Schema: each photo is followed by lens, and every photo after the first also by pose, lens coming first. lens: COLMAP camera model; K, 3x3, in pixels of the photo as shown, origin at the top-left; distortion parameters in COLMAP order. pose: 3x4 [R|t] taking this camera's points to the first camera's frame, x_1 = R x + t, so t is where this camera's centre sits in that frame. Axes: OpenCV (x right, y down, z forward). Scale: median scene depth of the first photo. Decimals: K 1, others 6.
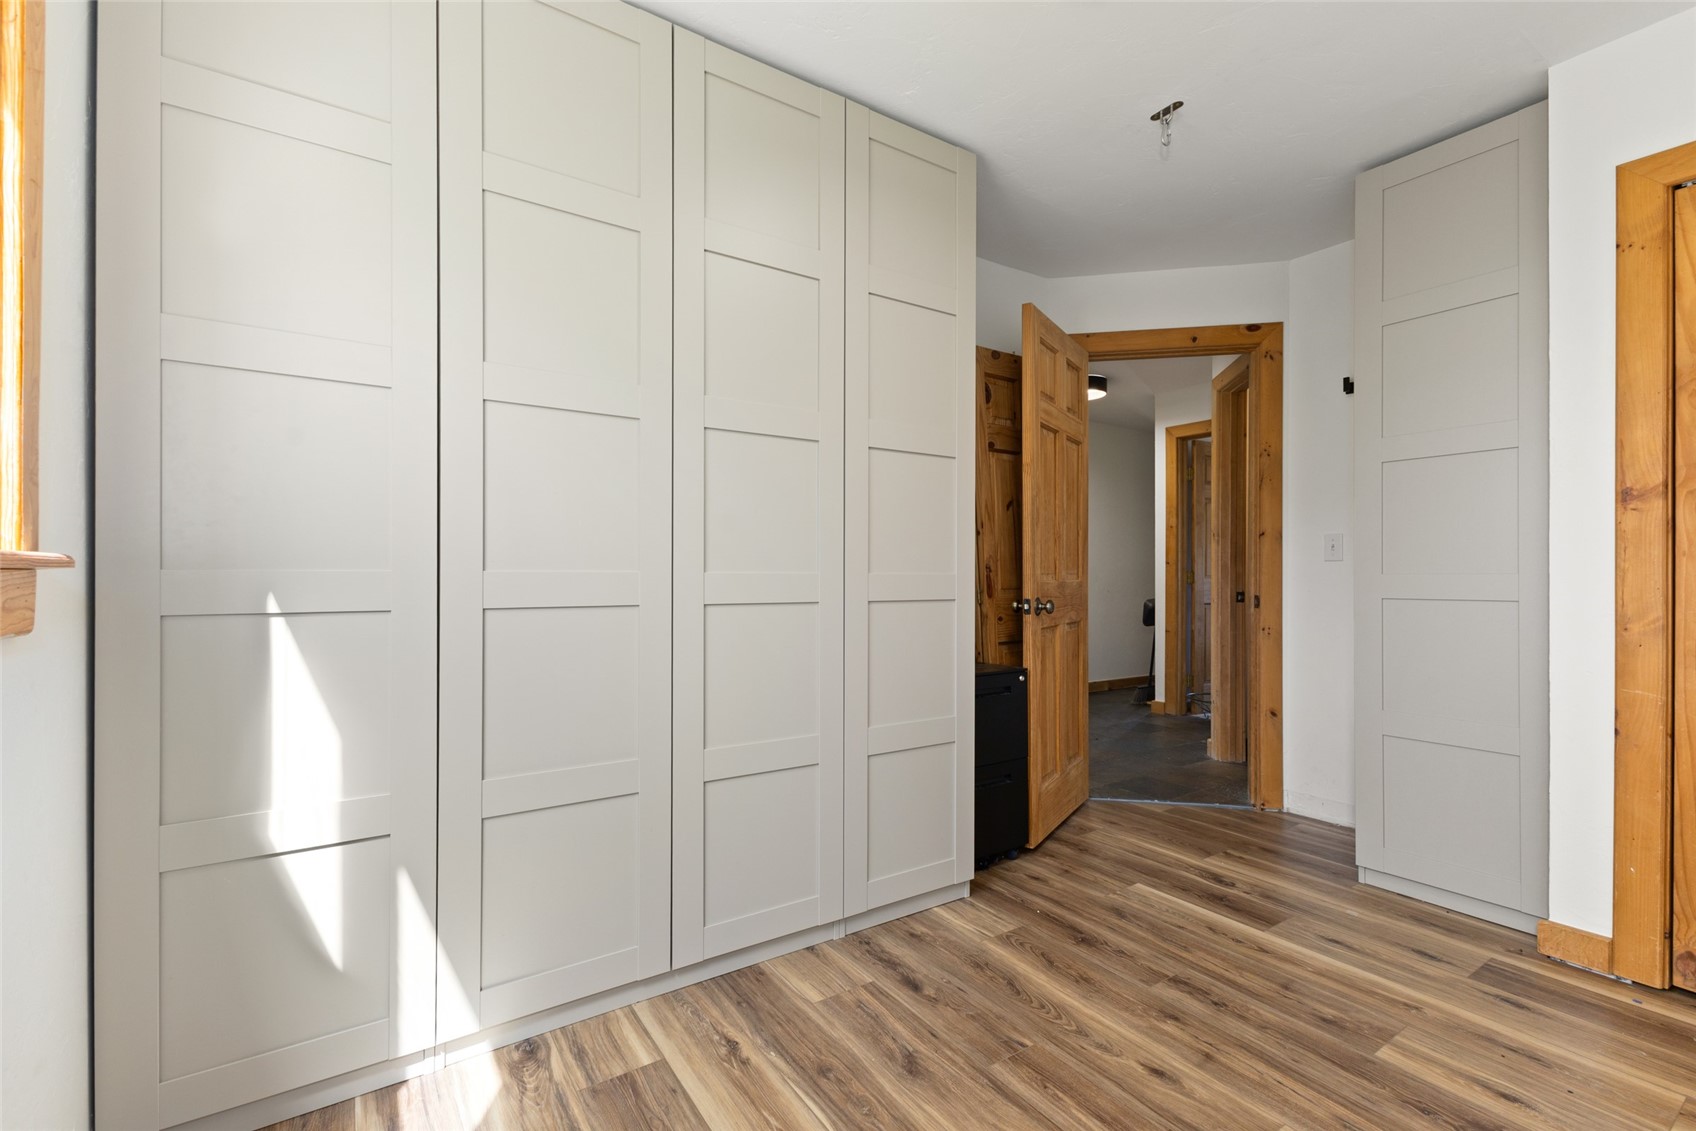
lens RADIAL K [[754.3, 0, 847.5], [0, 754.3, 568.0], [0, 0, 1]] dist [0.014400, -0.000571]
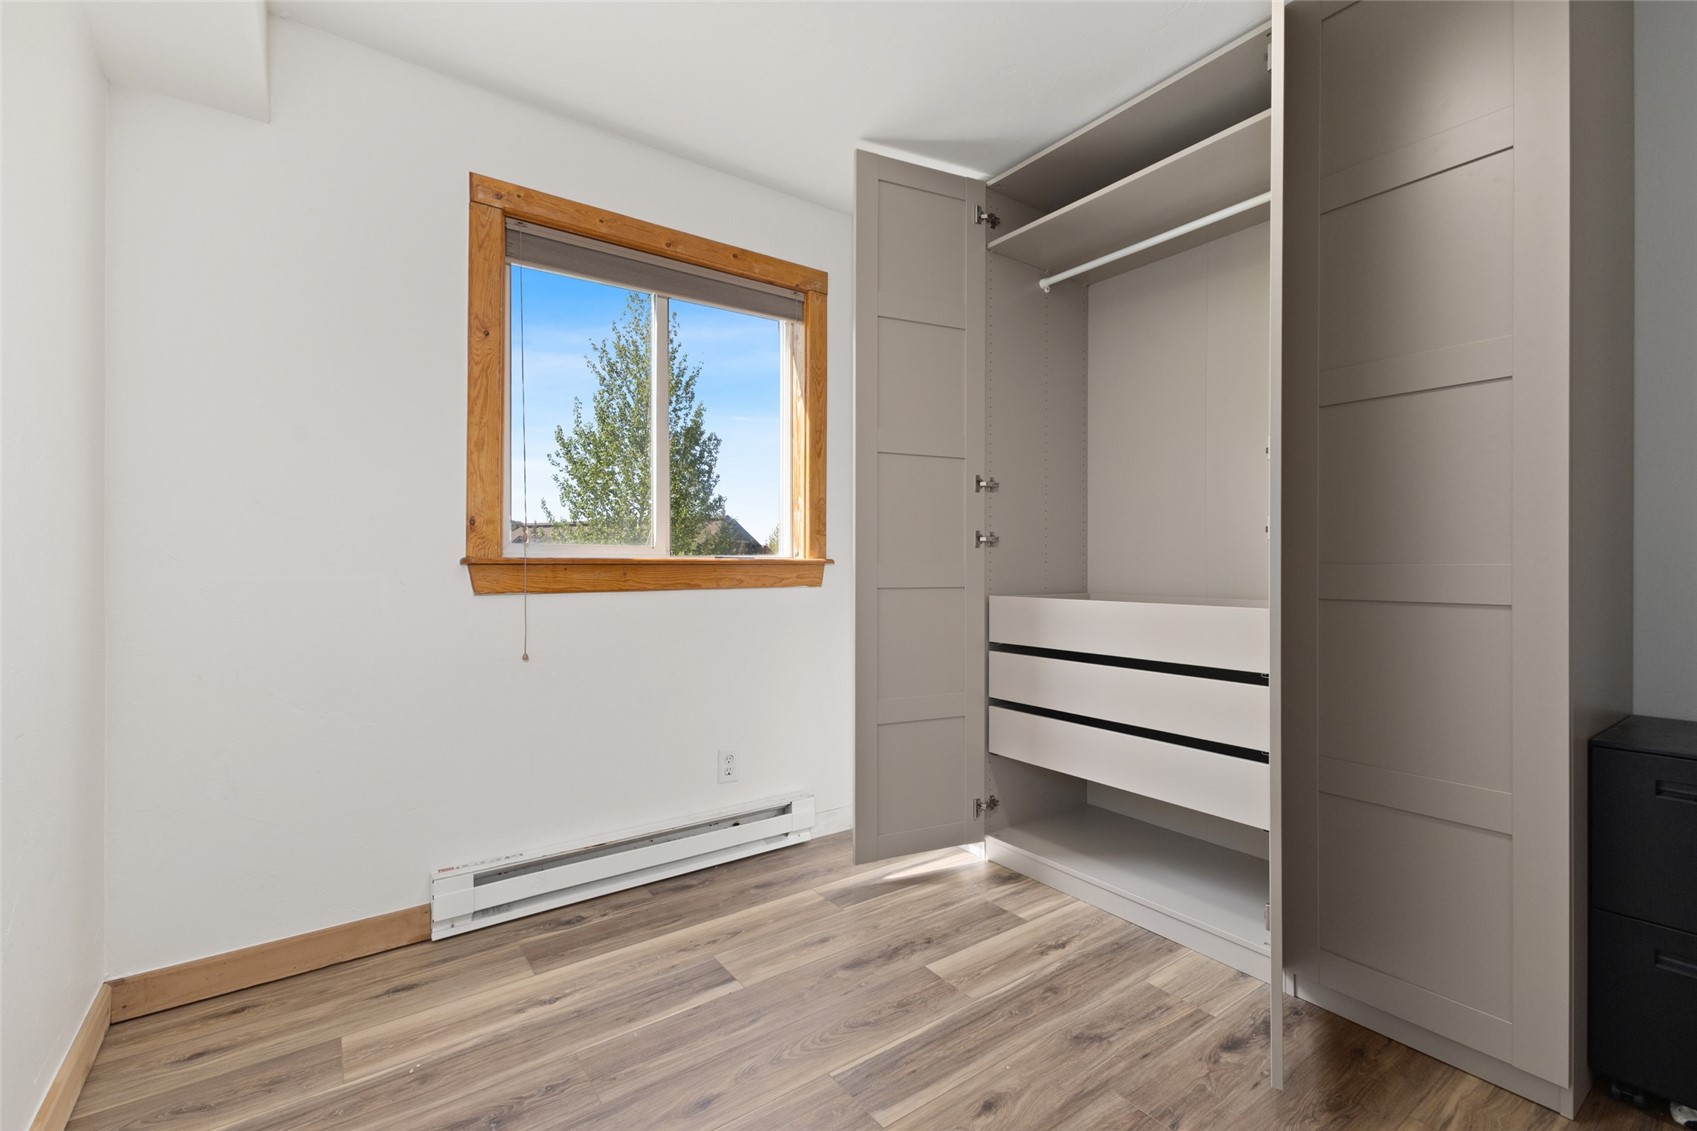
lens RADIAL K [[754.7, 0, 863.9], [0, 754.7, 550.2], [0, 0, 1]] dist [0.014400, -0.000571]
pose [[0.040777, -0.019911, -0.998970, 1.103866], [0.001387, 0.999802, -0.019870, 0.004373], [0.999167, -0.000575, 0.040797, 0.637272]]
